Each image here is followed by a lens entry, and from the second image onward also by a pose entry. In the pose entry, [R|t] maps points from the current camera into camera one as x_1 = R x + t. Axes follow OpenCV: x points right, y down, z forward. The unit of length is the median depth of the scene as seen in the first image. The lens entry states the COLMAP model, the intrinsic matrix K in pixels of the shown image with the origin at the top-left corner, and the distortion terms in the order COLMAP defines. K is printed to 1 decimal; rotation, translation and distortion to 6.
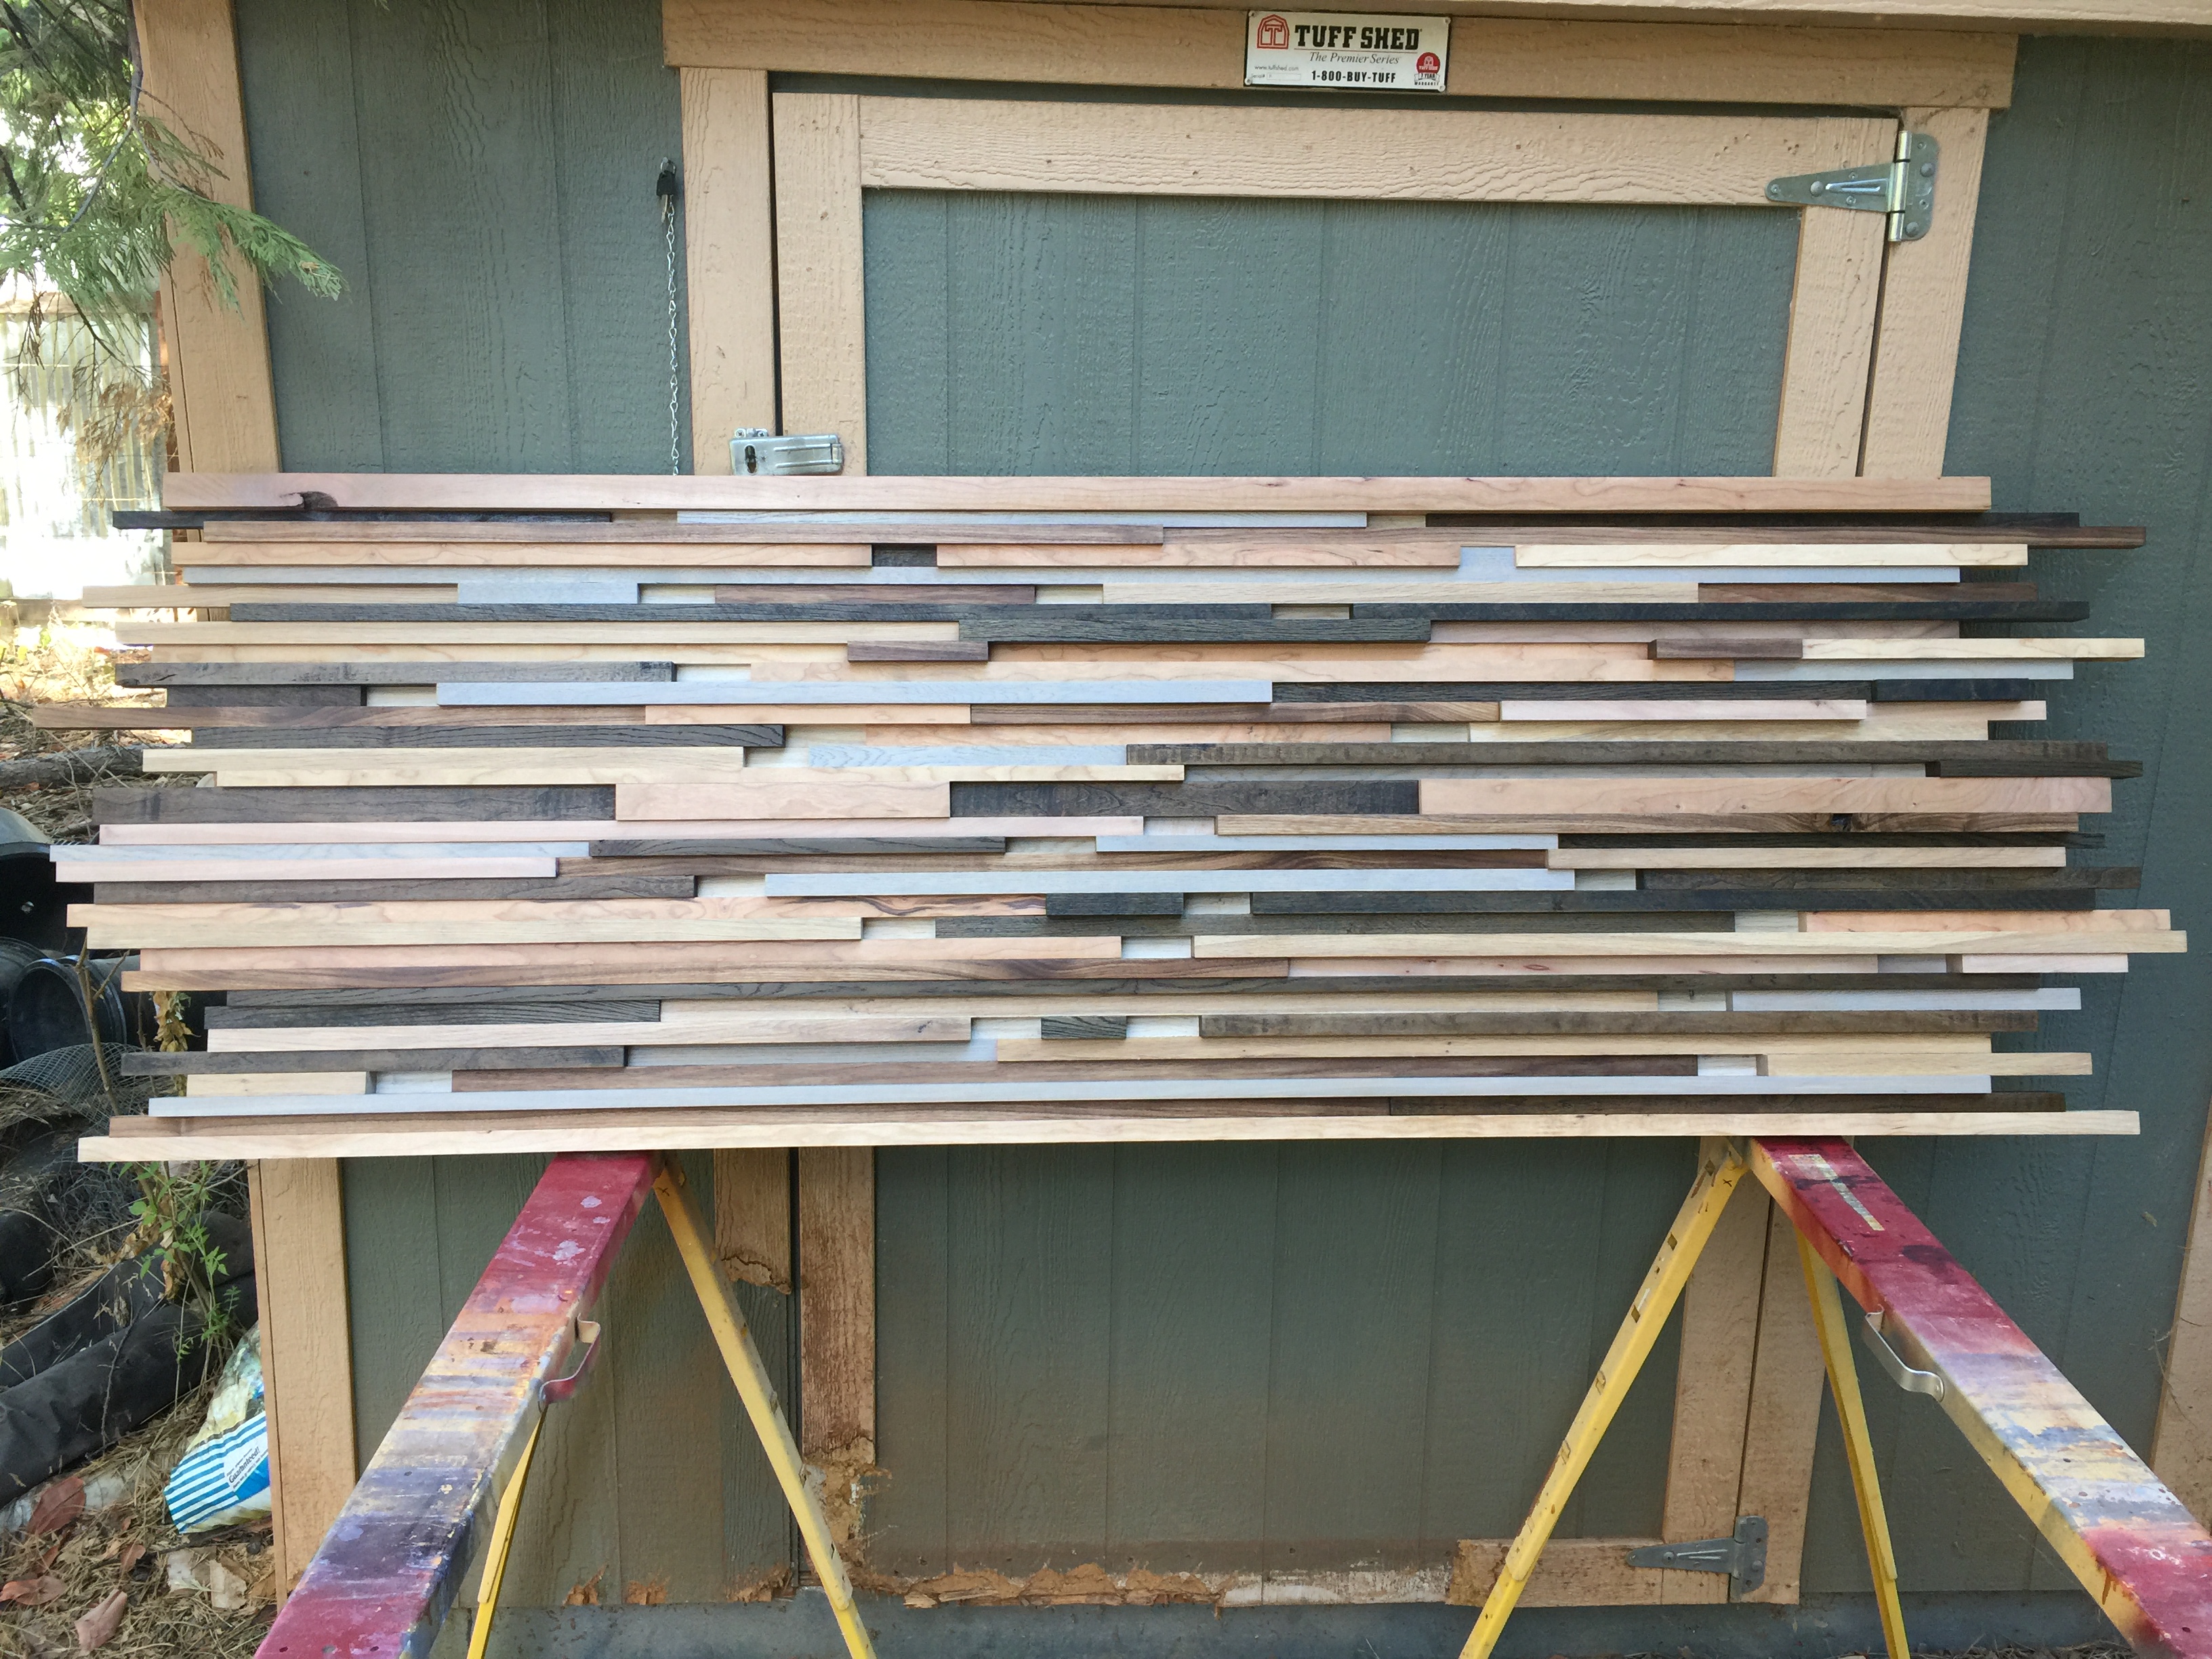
lens RADIAL K [[1882.8, 0, 1105.5], [0, 1882.8, 827.2], [0, 0, 1]] dist [0.074797, -0.090792]
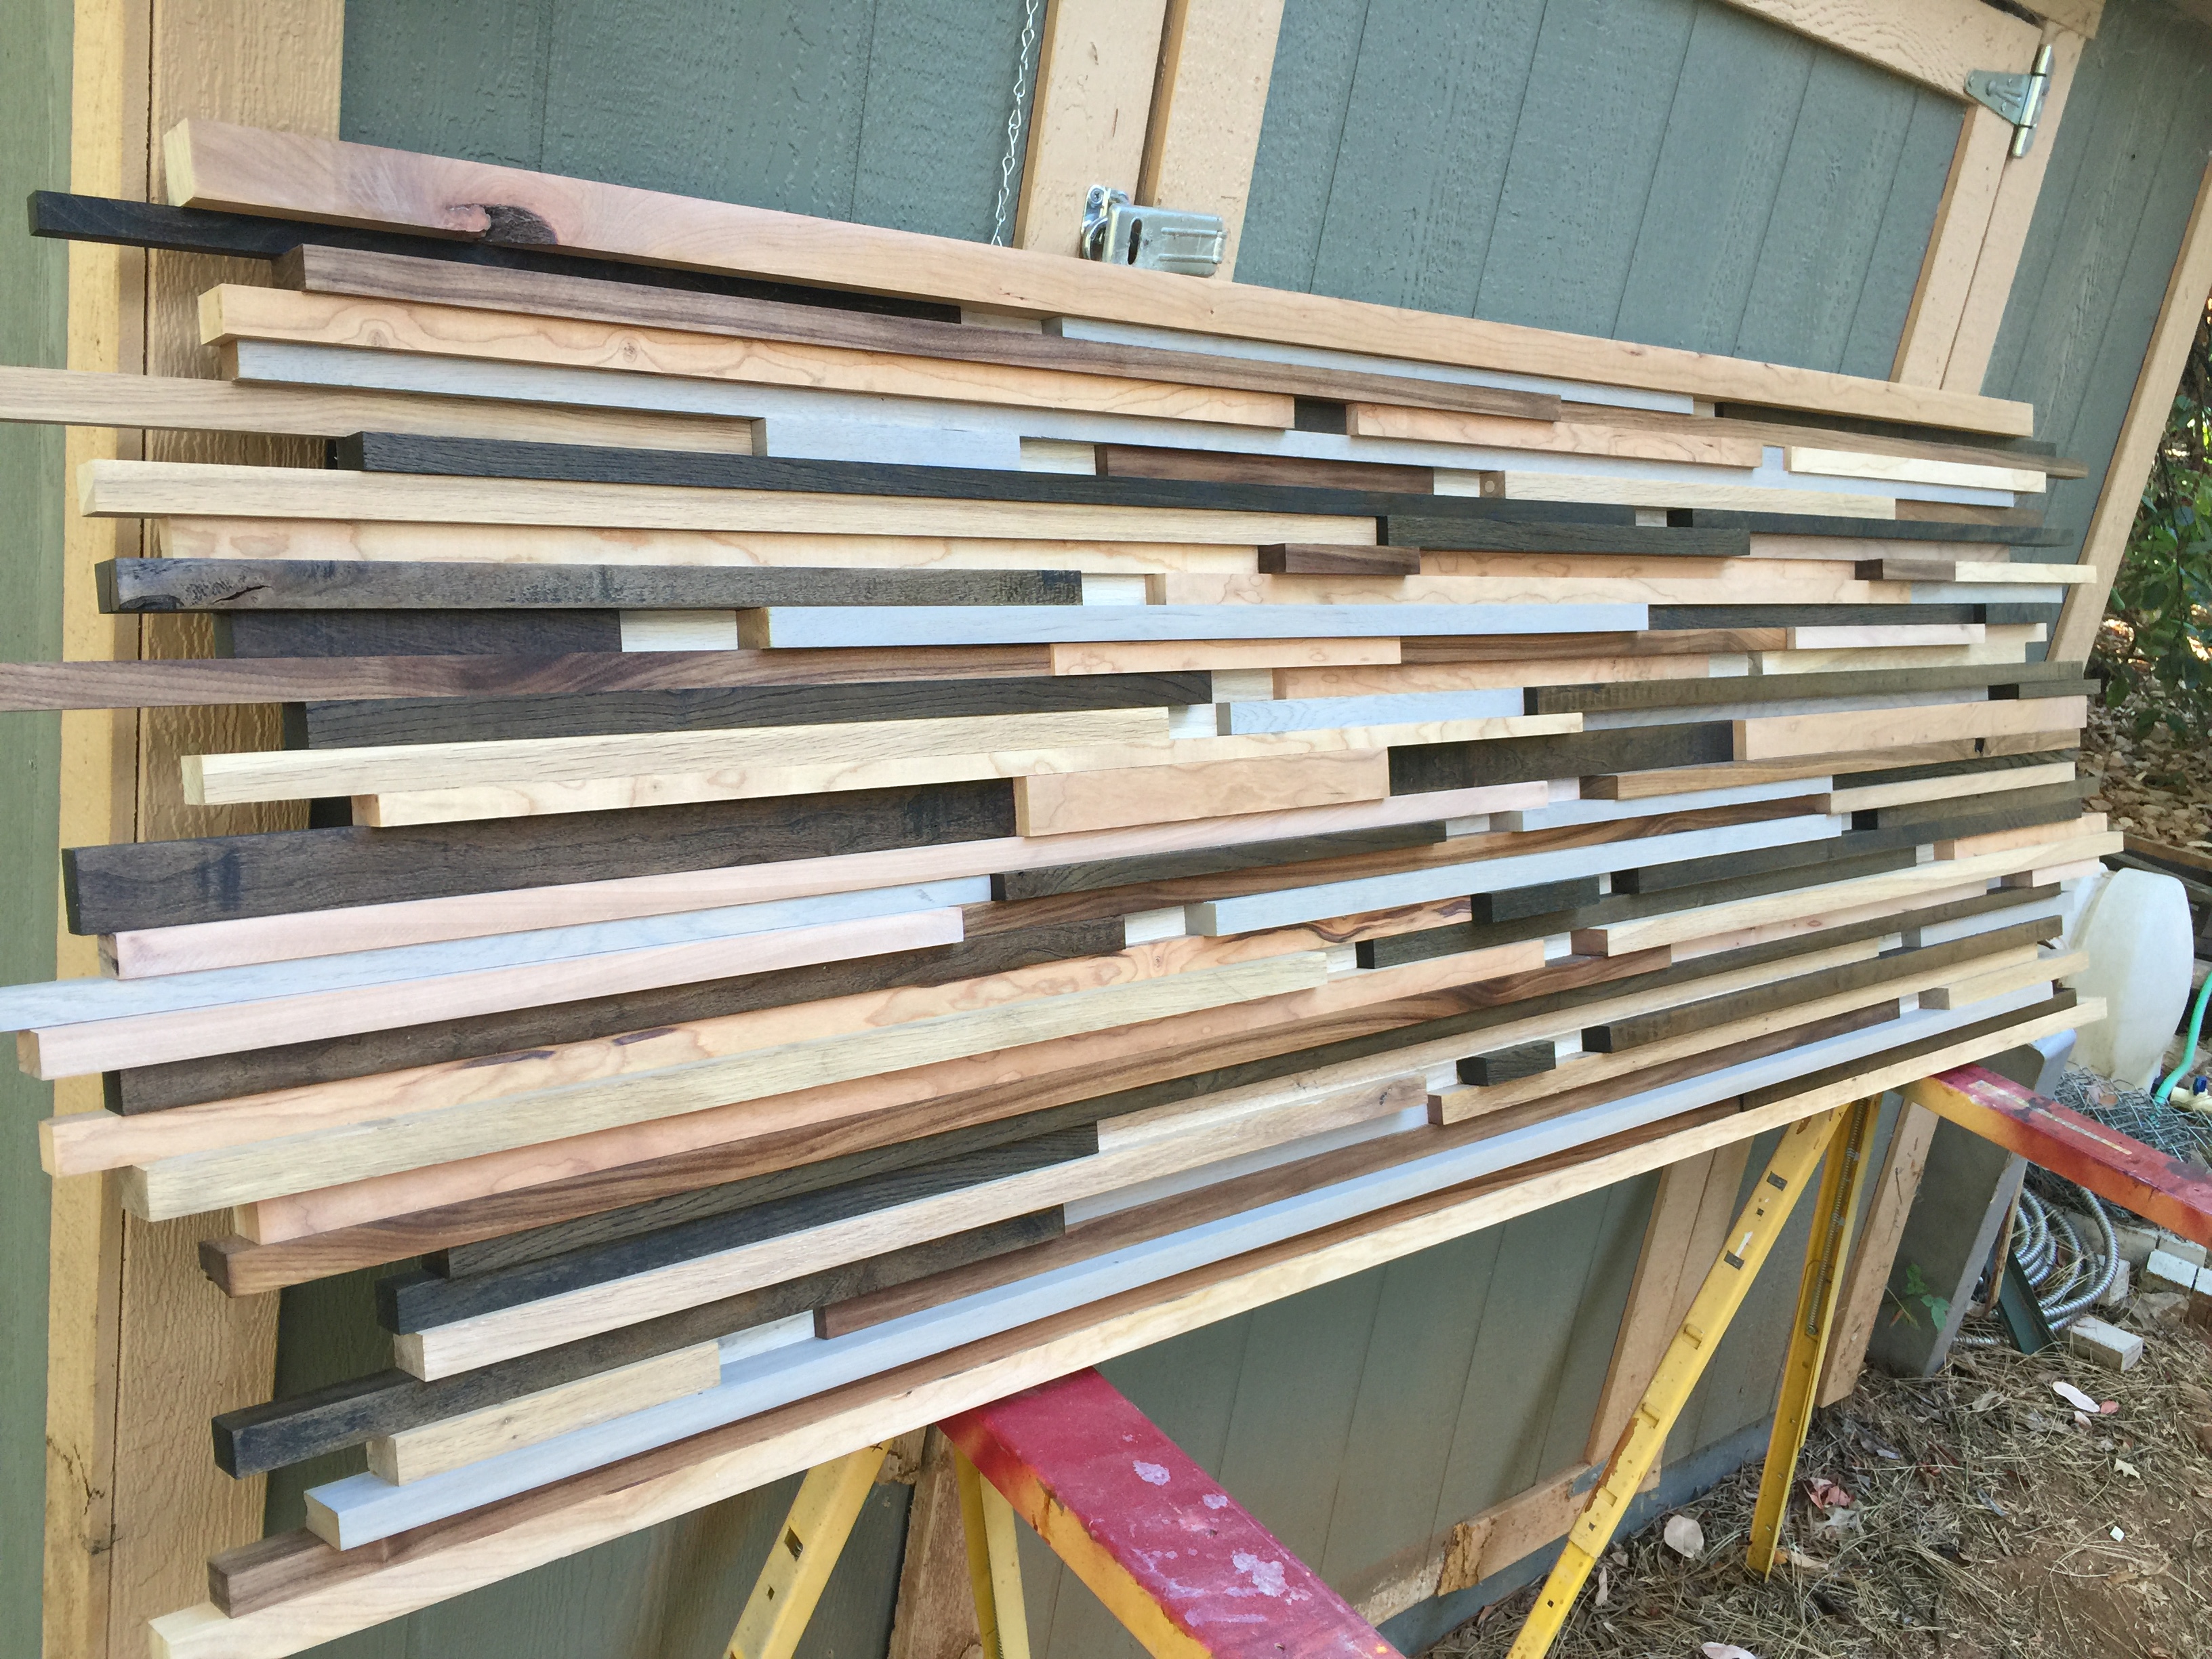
lens RADIAL K [[1882.8, 0, 1094.5], [0, 1882.8, 837.8], [0, 0, 1]] dist [0.074797, -0.090792]
pose [[0.781872, -0.072004, 0.619267, -0.603185], [0.016764, 0.995377, 0.094569, -0.058670], [-0.623214, -0.063559, 0.779465, 0.511926]]
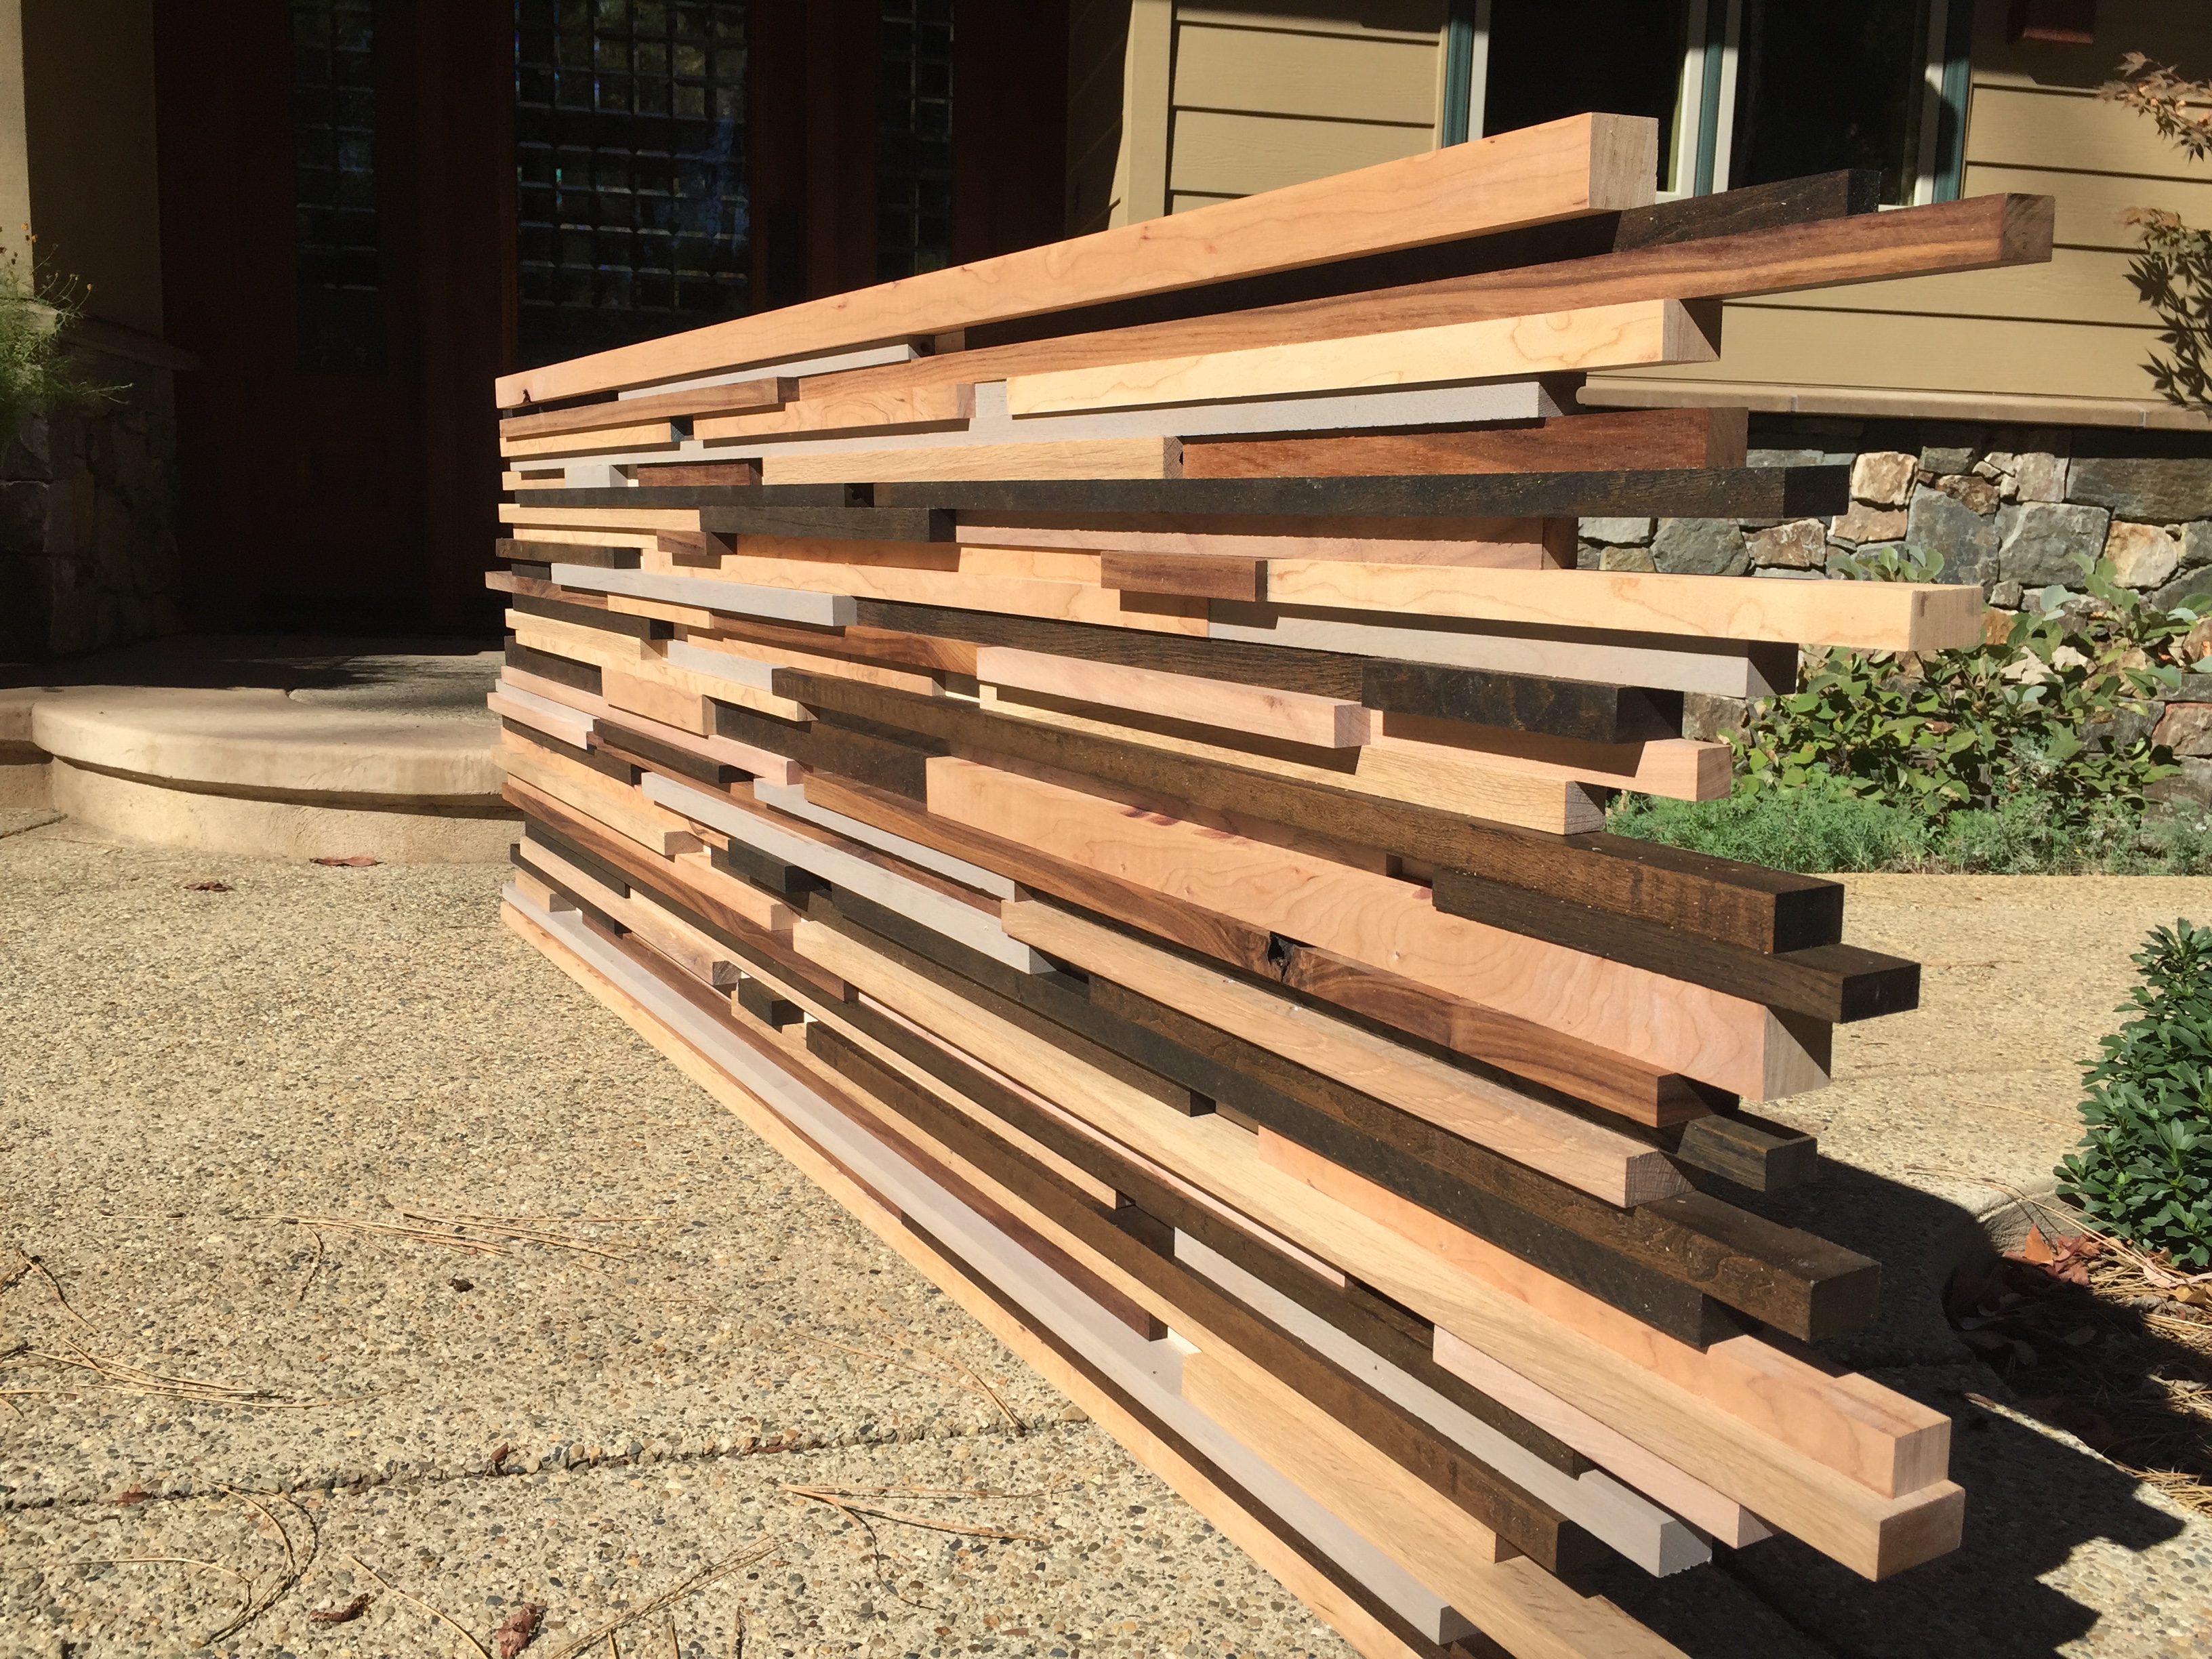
lens RADIAL K [[1882.8, 0, 1109.5], [0, 1882.8, 850.4], [0, 0, 1]] dist [0.074797, -0.090792]
pose [[0.452262, 0.169301, -0.875669, 0.780750], [0.014075, 0.980341, 0.196807, -0.122838], [0.891774, -0.101333, 0.440988, 0.768396]]
